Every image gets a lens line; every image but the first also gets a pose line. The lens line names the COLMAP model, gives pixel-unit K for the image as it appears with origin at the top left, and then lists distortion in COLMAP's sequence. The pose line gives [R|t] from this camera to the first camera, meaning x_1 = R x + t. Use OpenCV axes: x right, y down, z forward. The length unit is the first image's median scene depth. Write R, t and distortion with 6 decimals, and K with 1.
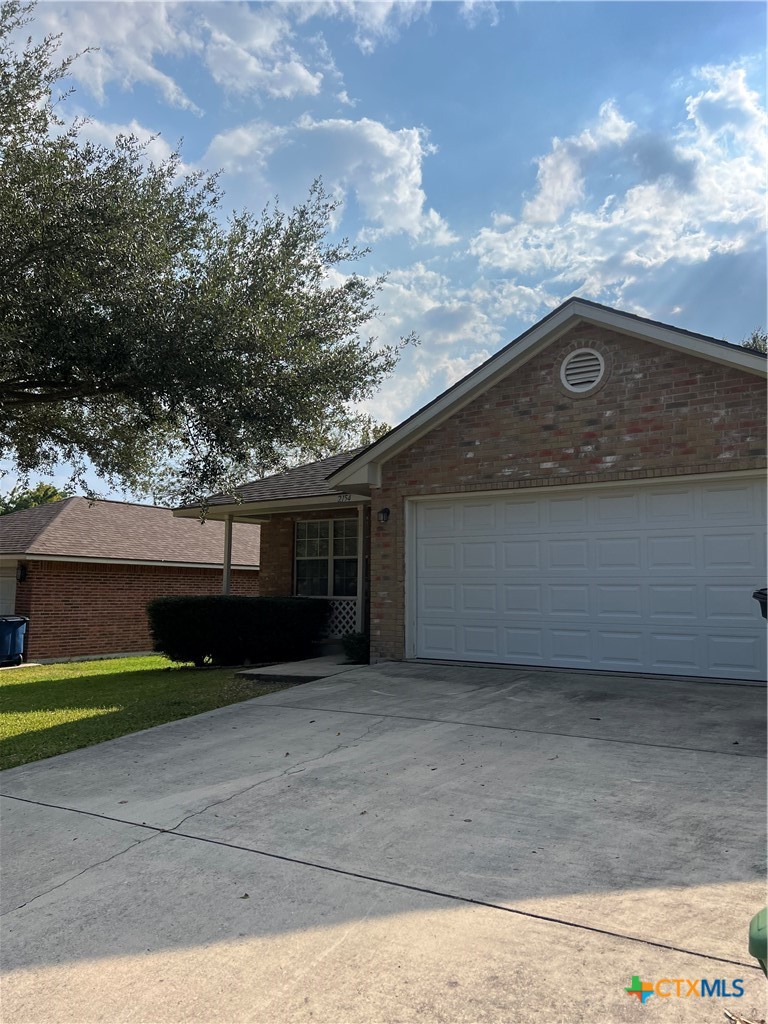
lens RADIAL K [[774.4, 0, 382.1], [0, 774.4, 527.4], [0, 0, 1]] dist [0.033674, -0.003036]
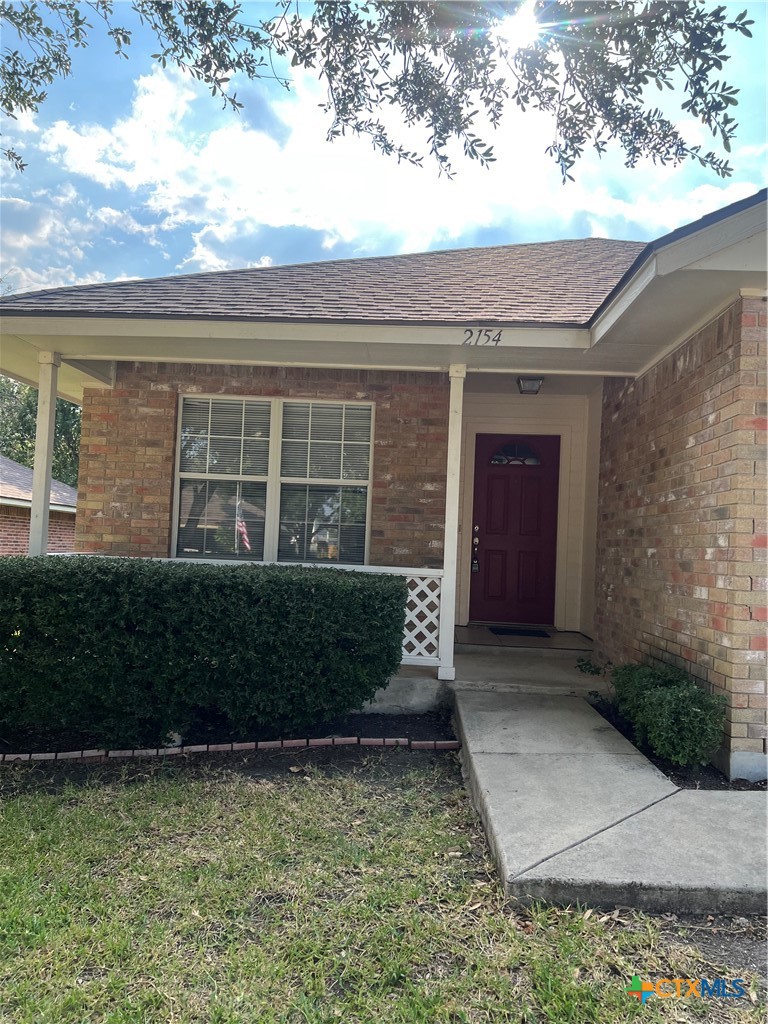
lens RADIAL K [[774.4, 0, 382.1], [0, 774.4, 527.4], [0, 0, 1]] dist [0.033674, -0.003036]
pose [[0.854661, 0.046595, 0.517092, -0.254128], [-0.082619, 0.995479, 0.046852, 0.040698], [-0.512571, -0.082764, 0.854647, 0.553754]]
